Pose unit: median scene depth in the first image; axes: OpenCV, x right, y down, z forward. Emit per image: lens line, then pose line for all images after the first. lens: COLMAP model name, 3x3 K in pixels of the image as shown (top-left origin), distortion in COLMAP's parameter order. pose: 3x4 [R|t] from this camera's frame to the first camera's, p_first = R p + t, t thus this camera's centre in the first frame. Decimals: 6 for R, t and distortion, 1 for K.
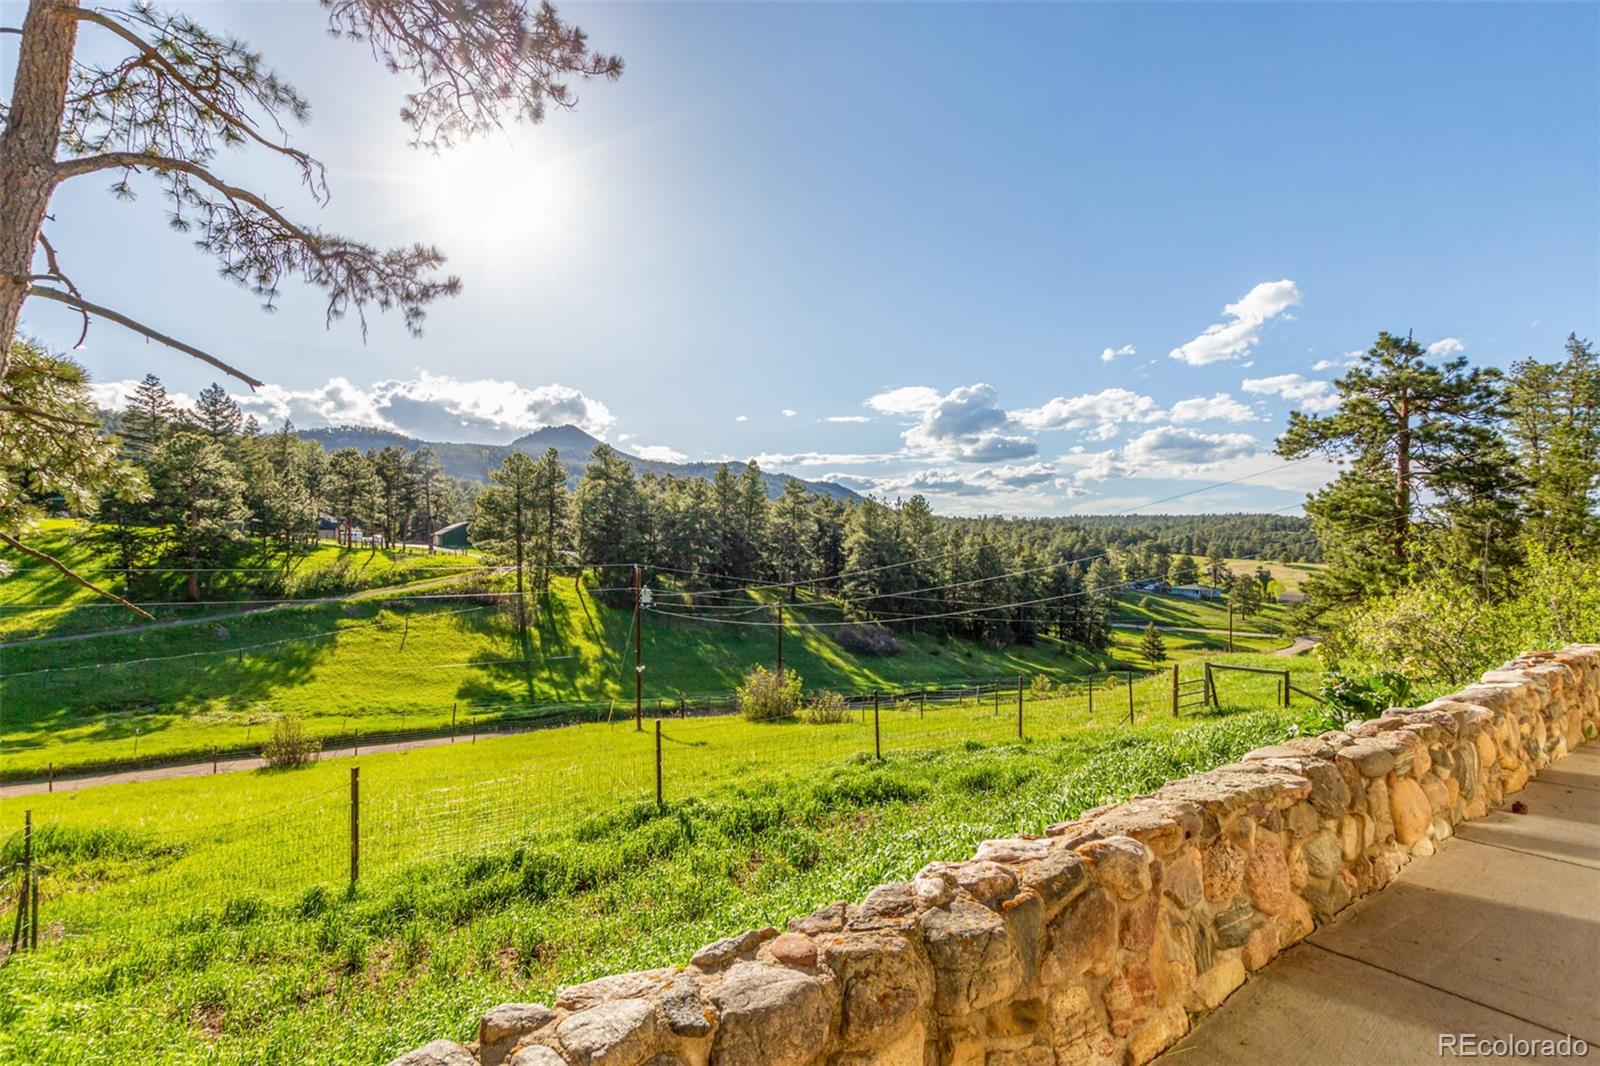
lens RADIAL K [[734.0, 0, 825.1], [0, 734.0, 542.1], [0, 0, 1]] dist [-0.001451, -0.000332]
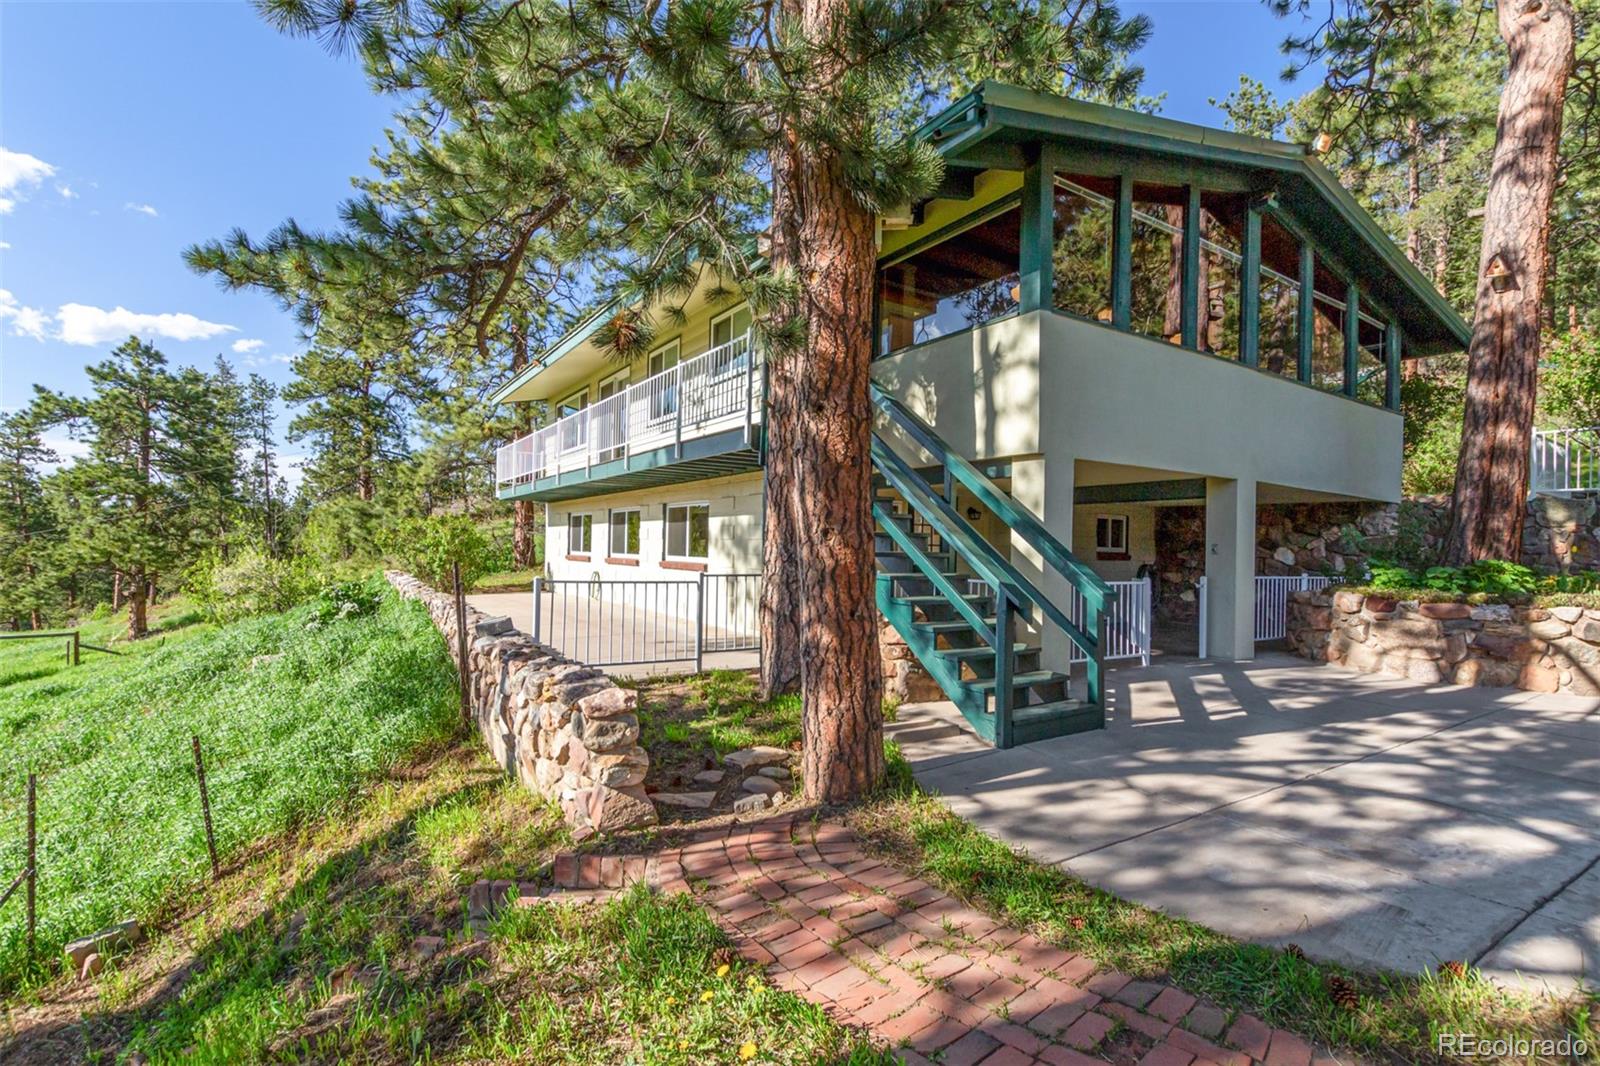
lens RADIAL K [[752.2, 0, 805.8], [0, 752.2, 538.6], [0, 0, 1]] dist [-0.000805, -0.000433]
pose [[0.040646, 0.000641, 0.999173, -0.102602], [-0.033304, 0.999445, 0.000714, -0.000676], [-0.998618, -0.033305, 0.040645, -0.031619]]
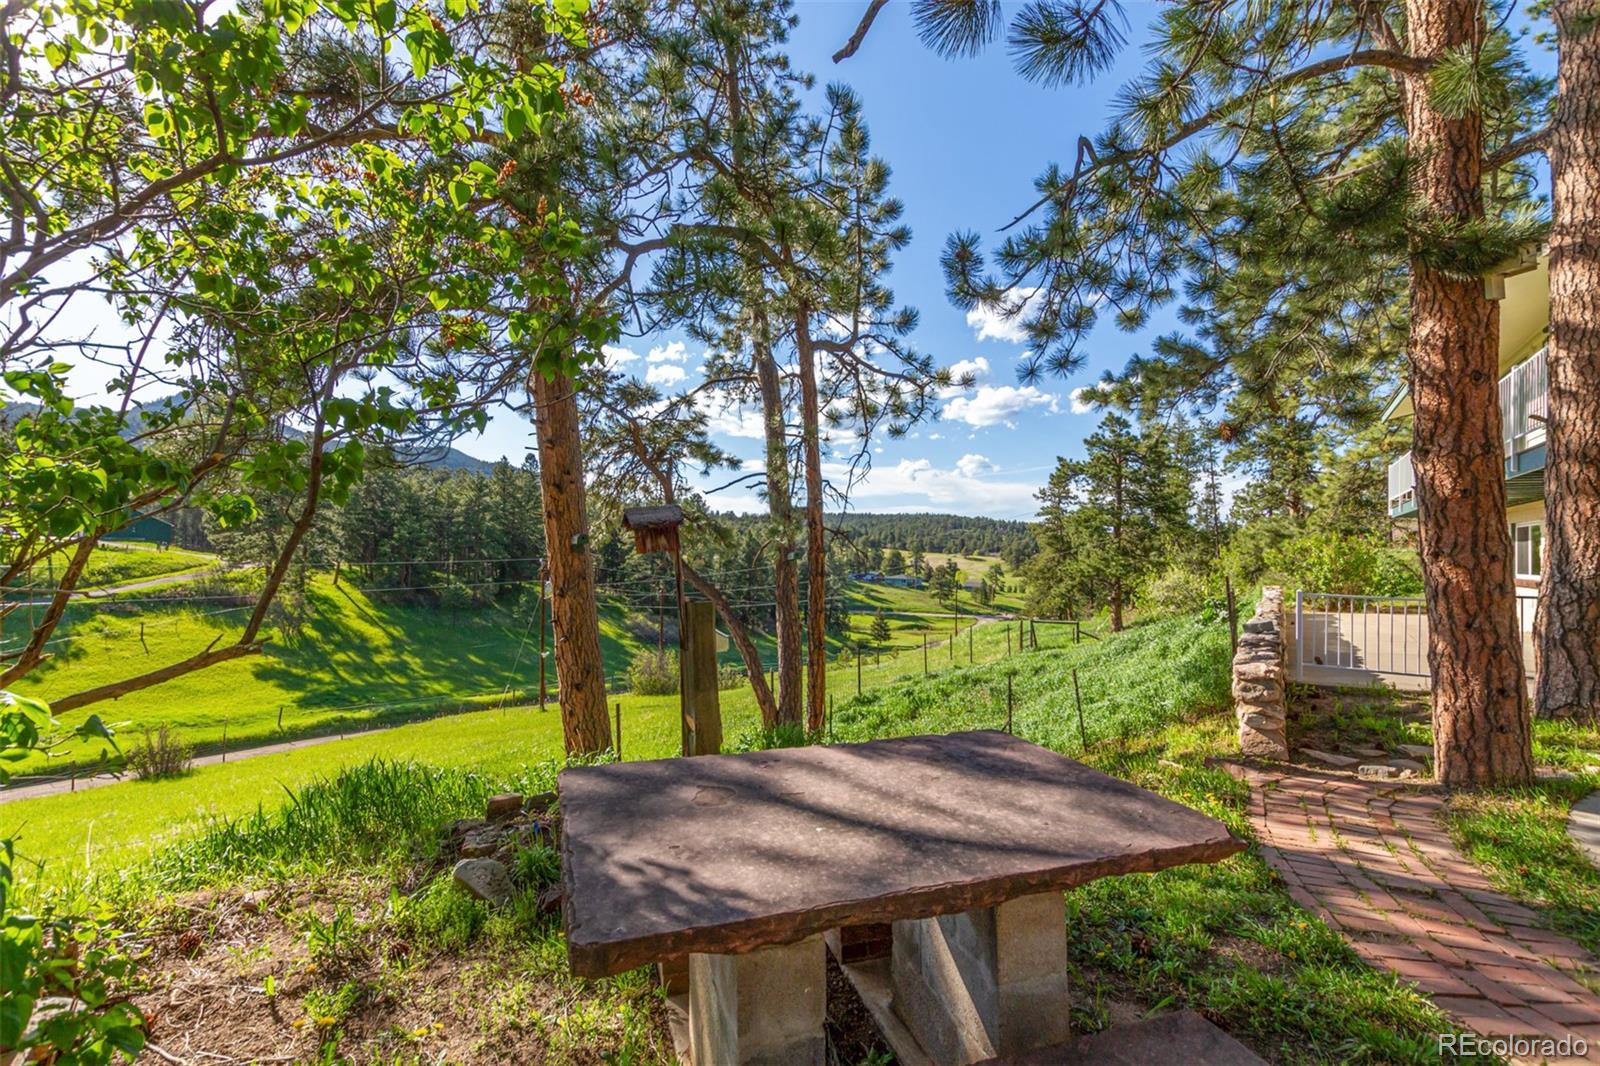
lens RADIAL K [[752.2, 0, 805.8], [0, 752.2, 538.6], [0, 0, 1]] dist [-0.000805, -0.000433]
pose [[0.928449, 0.005520, 0.371420, -0.124559], [-0.007082, 0.999971, 0.002842, -0.002522], [-0.371393, -0.005269, 0.928461, -0.074675]]
